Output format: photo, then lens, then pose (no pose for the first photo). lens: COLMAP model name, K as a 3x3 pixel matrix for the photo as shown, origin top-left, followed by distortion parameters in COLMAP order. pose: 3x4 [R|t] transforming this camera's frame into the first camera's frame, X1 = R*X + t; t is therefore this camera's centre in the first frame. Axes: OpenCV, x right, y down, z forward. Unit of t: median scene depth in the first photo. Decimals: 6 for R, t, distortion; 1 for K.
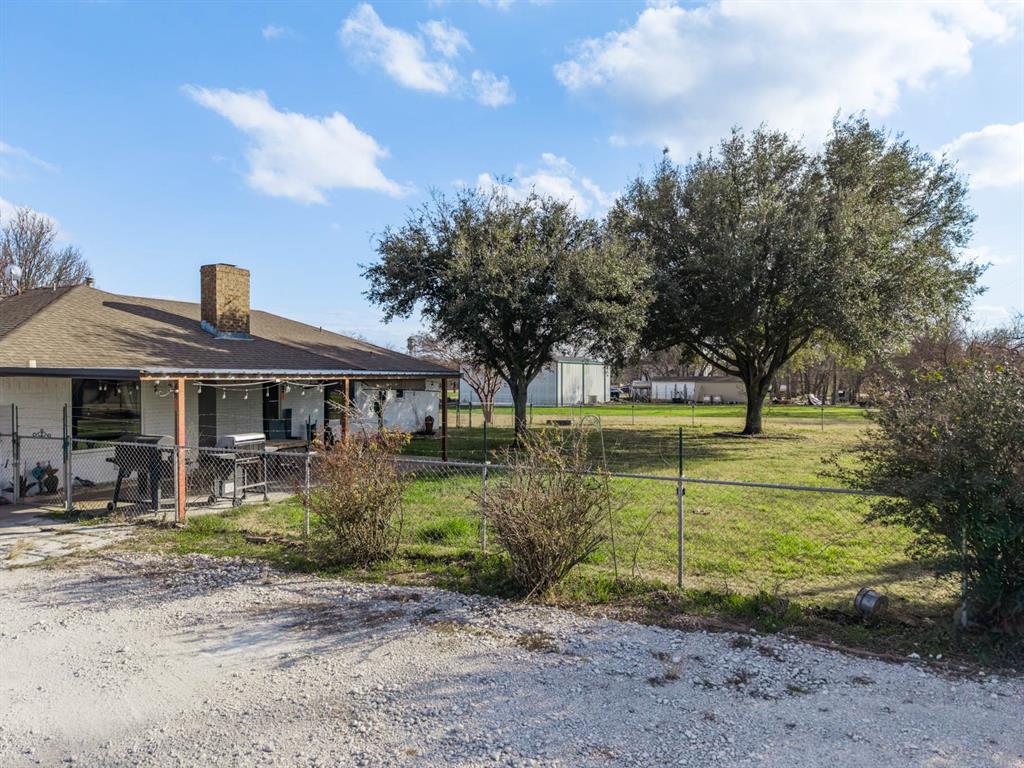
lens RADIAL K [[704.1, 0, 512.0], [0, 704.1, 384.0], [0, 0, 1]] dist [0.135029, -0.205740]
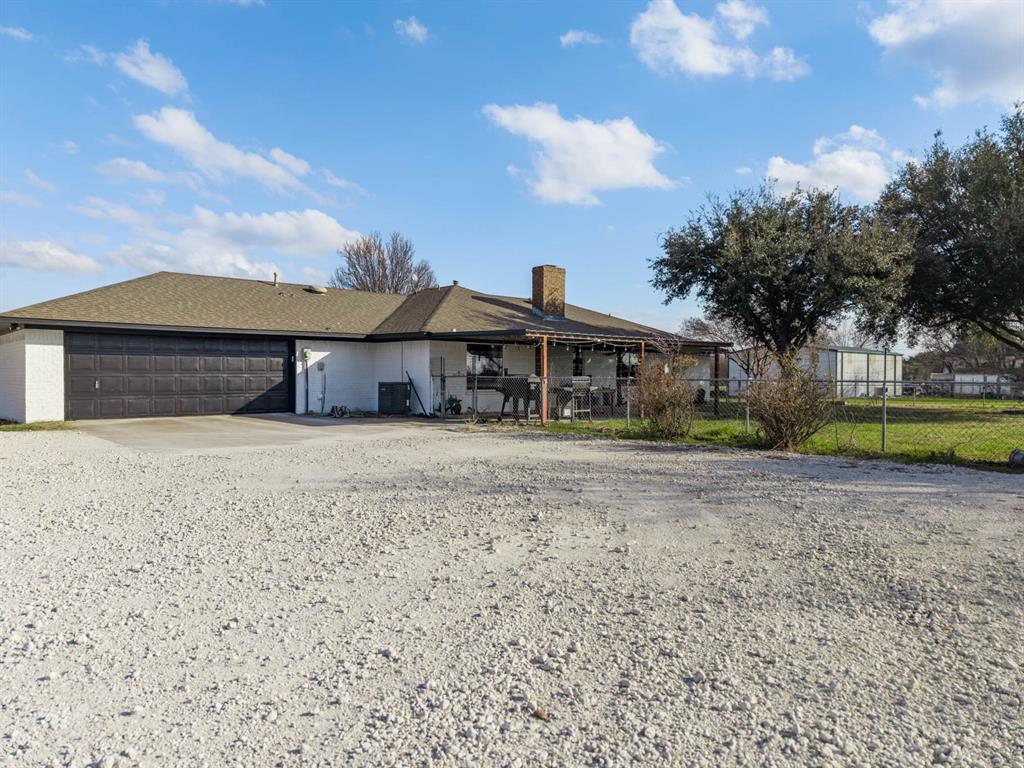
lens RADIAL K [[673.3, 0, 512.0], [0, 673.3, 384.0], [0, 0, 1]] dist [0.029911, -0.029756]
pose [[0.926478, 0.010151, -0.376213, 0.015960], [-0.005537, 0.999896, 0.013343, 0.040887], [0.376309, -0.010279, 0.926437, -0.210088]]
